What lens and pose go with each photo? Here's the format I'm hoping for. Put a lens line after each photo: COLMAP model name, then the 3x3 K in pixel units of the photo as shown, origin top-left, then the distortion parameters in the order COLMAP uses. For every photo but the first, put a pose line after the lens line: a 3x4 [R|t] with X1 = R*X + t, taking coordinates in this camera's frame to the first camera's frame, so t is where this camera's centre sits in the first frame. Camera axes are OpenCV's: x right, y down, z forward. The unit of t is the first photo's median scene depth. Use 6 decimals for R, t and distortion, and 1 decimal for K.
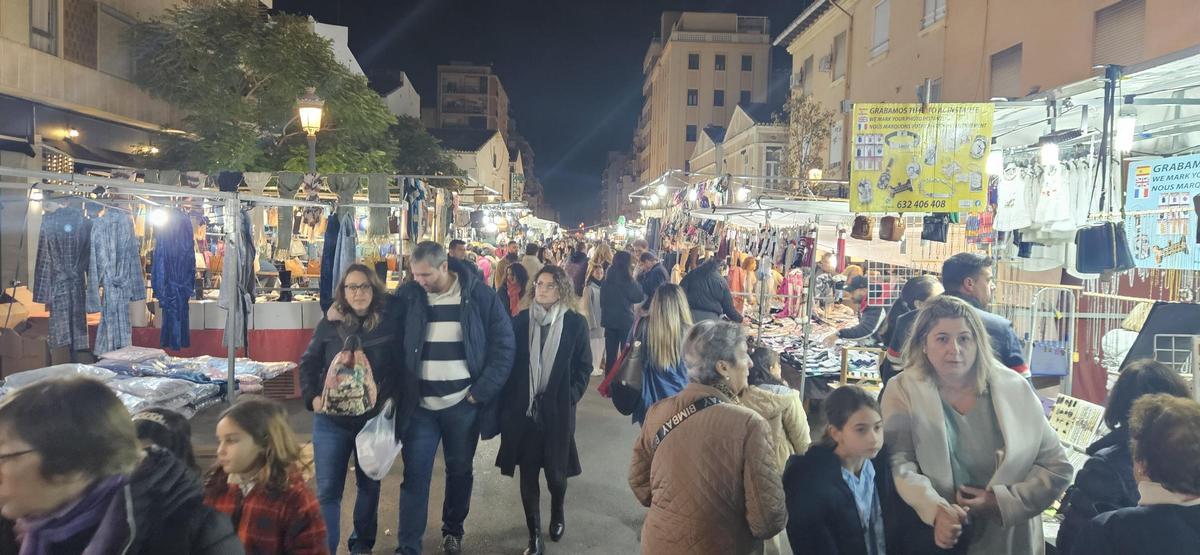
lens RADIAL K [[804.5, 0, 596.3], [0, 804.5, 297.4], [0, 0, 1]] dist [-0.001276, -0.000608]
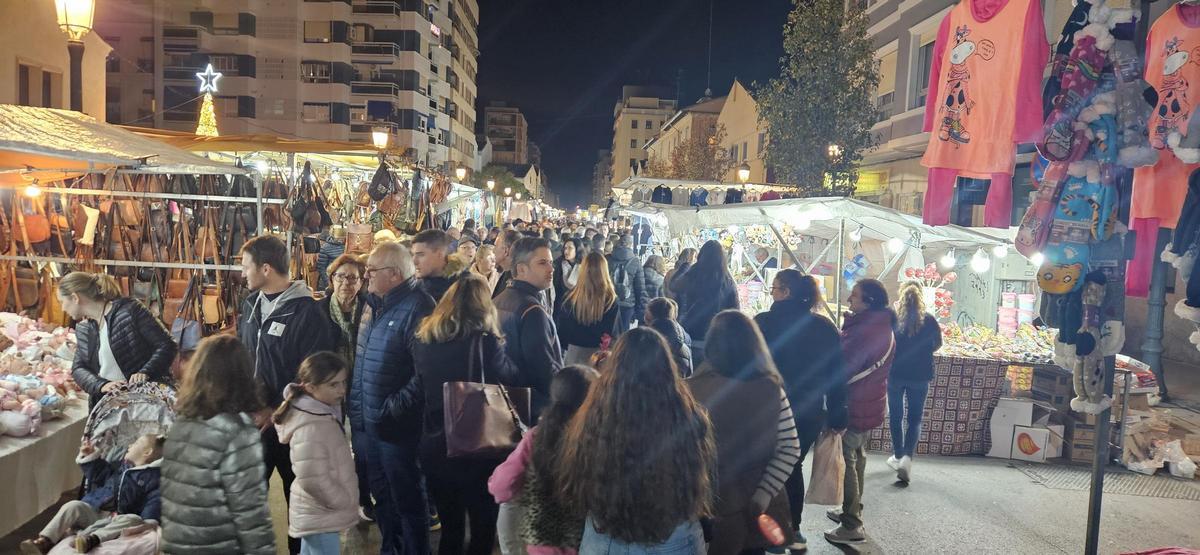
lens RADIAL K [[804.5, 0, 596.3], [0, 804.5, 297.4], [0, 0, 1]] dist [-0.001276, -0.000608]
pose [[0.999905, 0.013389, 0.003255, 0.030890], [-0.013468, 0.999580, 0.025657, 0.060056], [-0.002910, -0.025699, 0.999665, -0.854535]]
